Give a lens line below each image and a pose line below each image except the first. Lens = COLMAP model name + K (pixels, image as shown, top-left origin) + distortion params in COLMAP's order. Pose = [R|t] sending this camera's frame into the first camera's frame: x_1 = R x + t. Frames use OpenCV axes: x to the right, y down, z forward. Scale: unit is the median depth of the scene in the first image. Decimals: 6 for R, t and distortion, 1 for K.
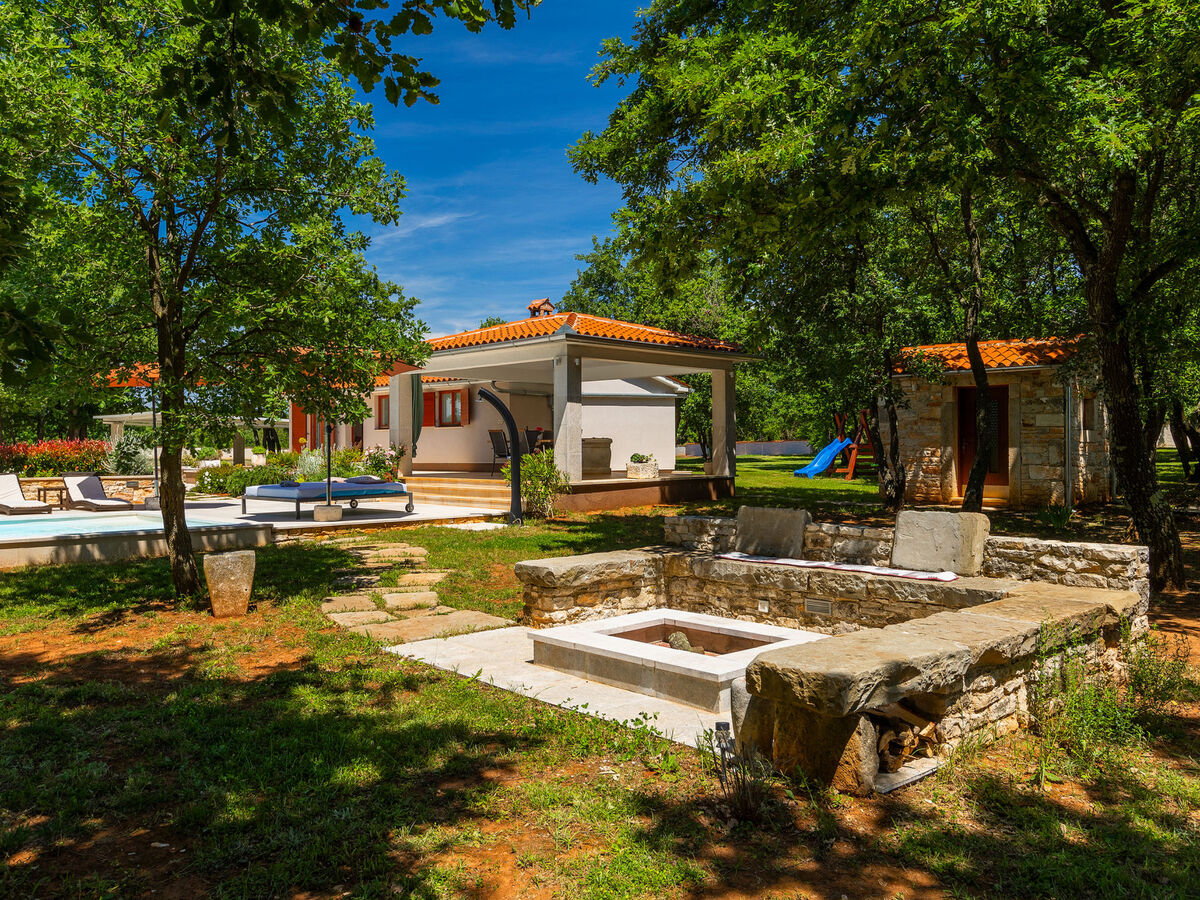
lens RADIAL K [[979.4, 0, 600.0], [0, 979.4, 450.0], [0, 0, 1]] dist [0.016346, 0.004164]
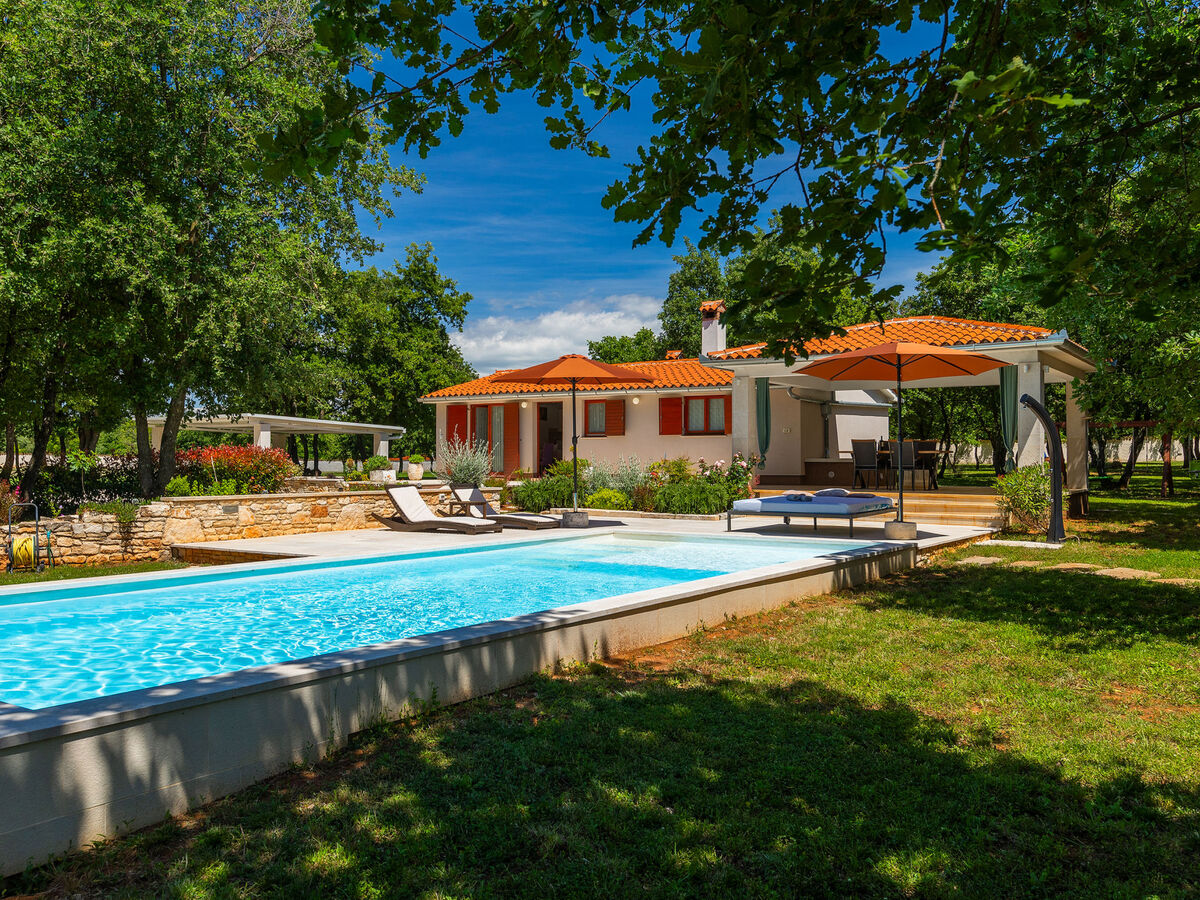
lens RADIAL K [[1013.9, 0, 600.0], [0, 1013.9, 450.0], [0, 0, 1]] dist [0.002161, 0.000789]
pose [[0.981900, 0.010175, 0.189126, -0.704267], [-0.008171, 0.999902, -0.011376, 0.002727], [-0.189223, 0.009625, 0.981887, 0.132055]]
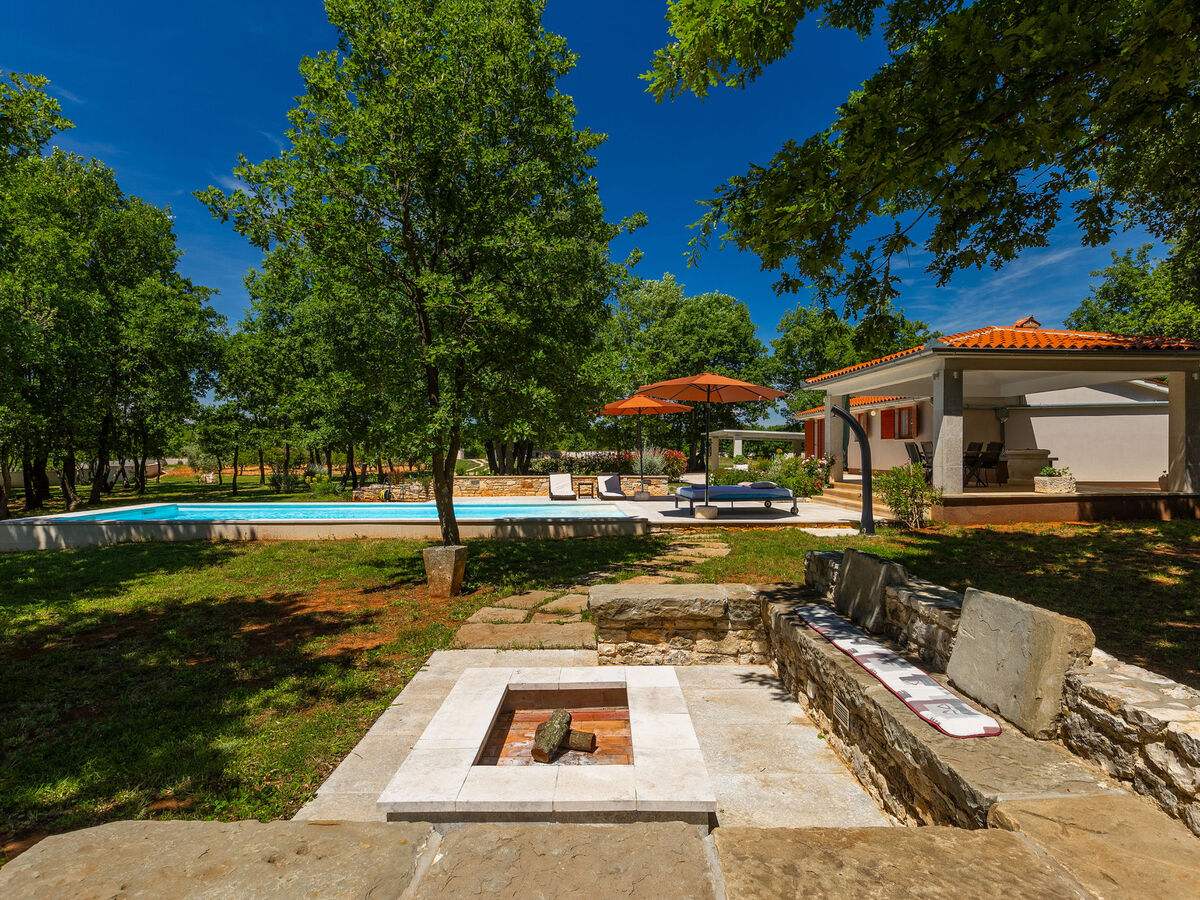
lens RADIAL K [[691.3, 0, 600.0], [0, 691.3, 450.0], [0, 0, 1]] dist [0.008441, 0.000467]
pose [[0.743340, 0.000559, -0.668913, 0.202878], [-0.004318, 0.999983, -0.003963, -0.009871], [0.668900, 0.005834, 0.743330, 0.254043]]
